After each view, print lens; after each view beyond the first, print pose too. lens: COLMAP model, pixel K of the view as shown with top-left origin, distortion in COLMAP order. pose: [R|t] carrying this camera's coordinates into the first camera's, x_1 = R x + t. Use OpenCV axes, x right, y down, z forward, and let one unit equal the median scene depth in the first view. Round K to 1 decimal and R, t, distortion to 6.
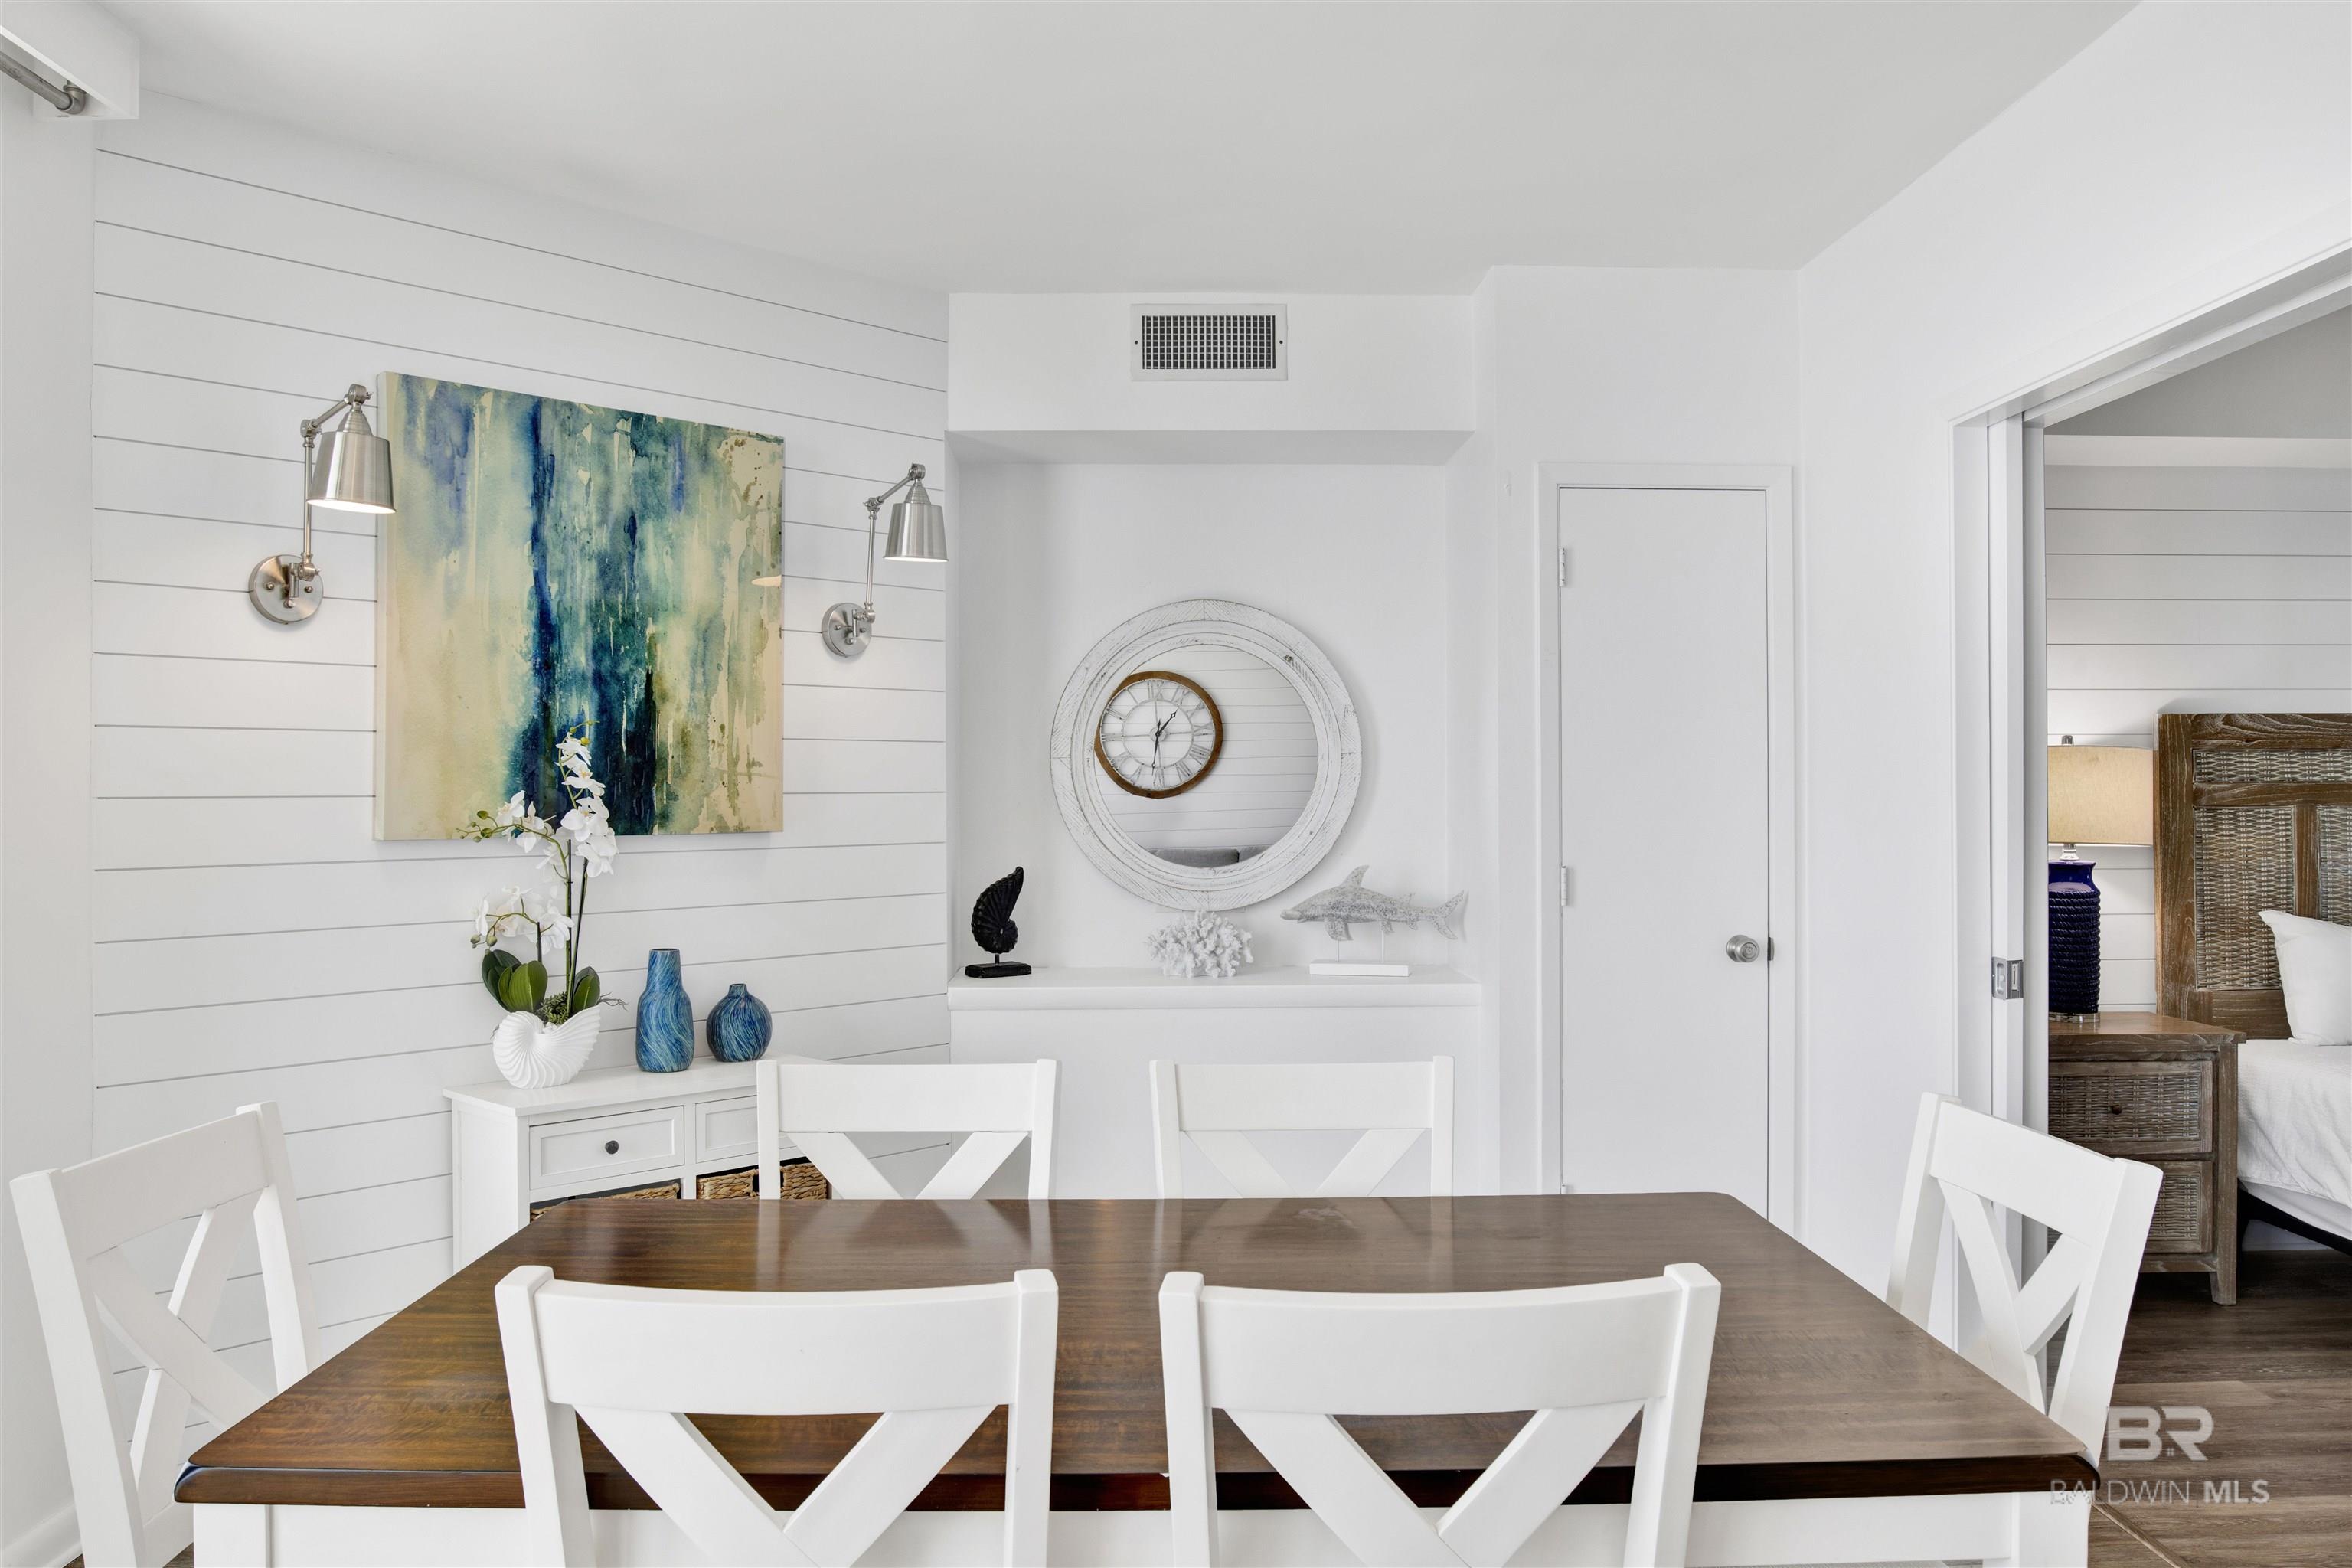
lens RADIAL K [[1736.8, 0, 1176.0], [0, 1736.8, 784.0], [0, 0, 1]] dist [-0.032371, -0.003424]
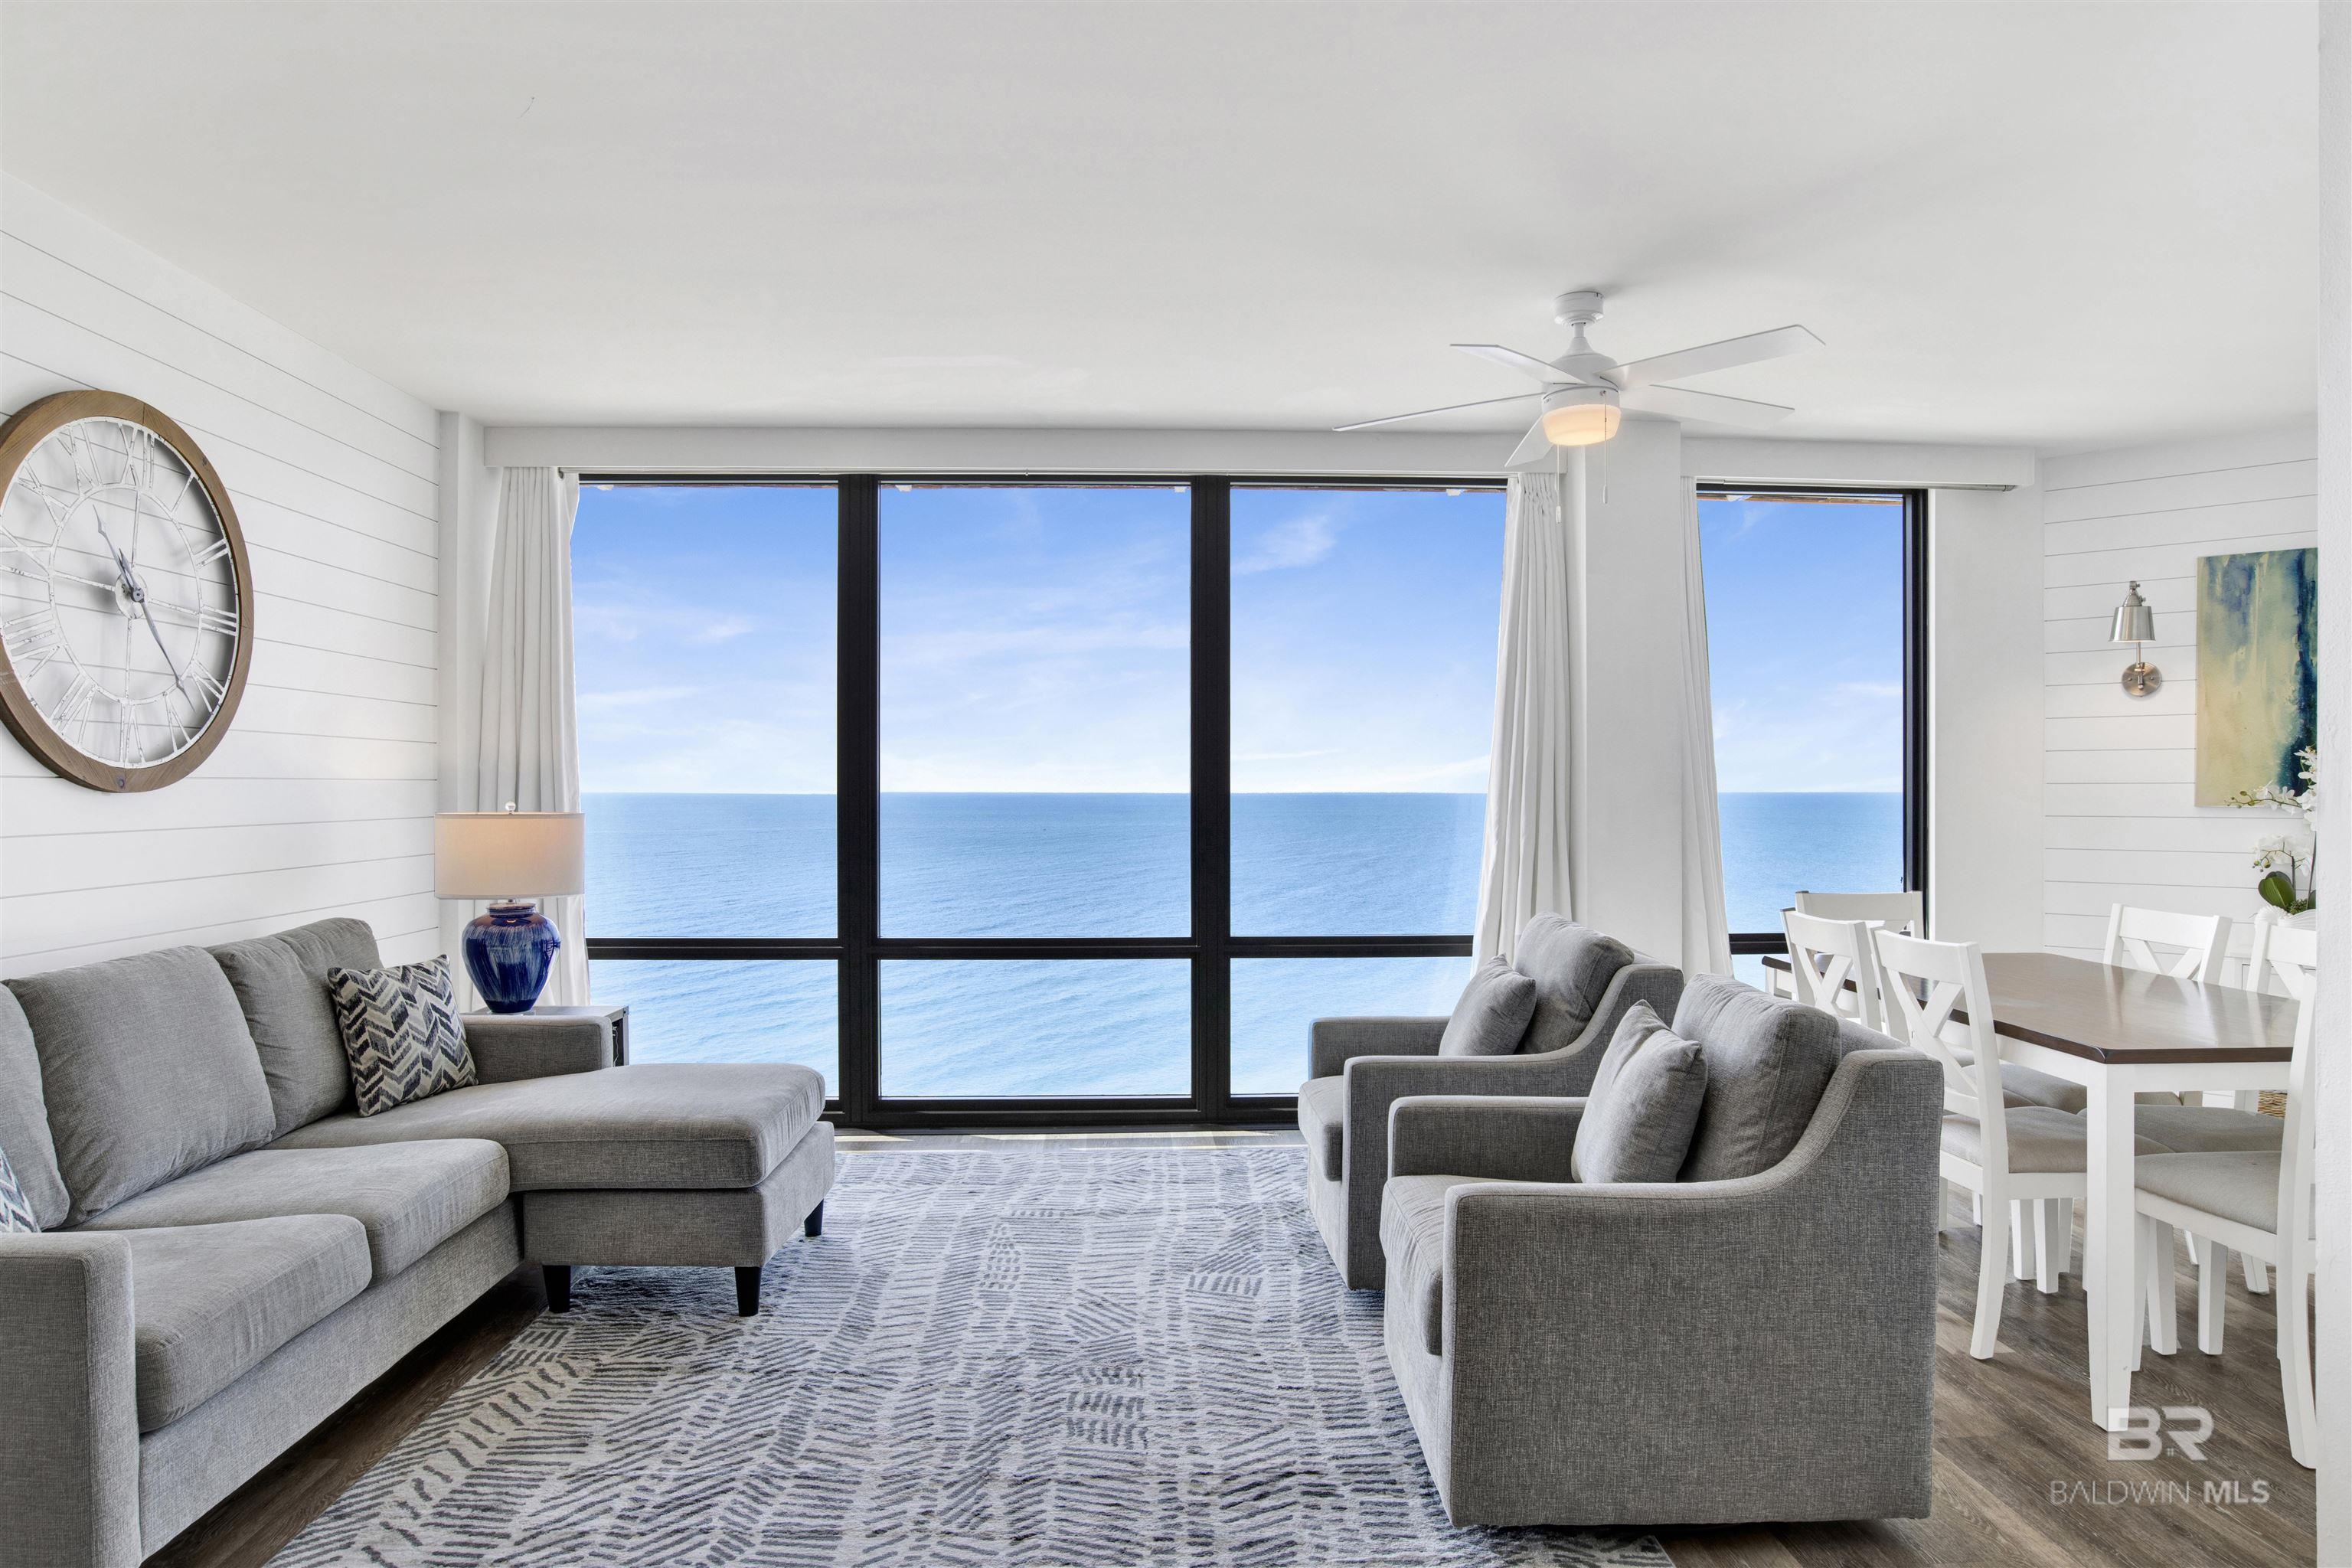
lens RADIAL K [[1385.8, 0, 1157.3], [0, 1385.8, 782.0], [0, 0, 1]] dist [-0.047461, 0.002224]
pose [[0.013166, 0.002806, -0.999909, 0.897460], [0.004828, 0.999984, 0.002870, -0.003111], [0.999902, -0.004866, 0.013152, -0.144334]]
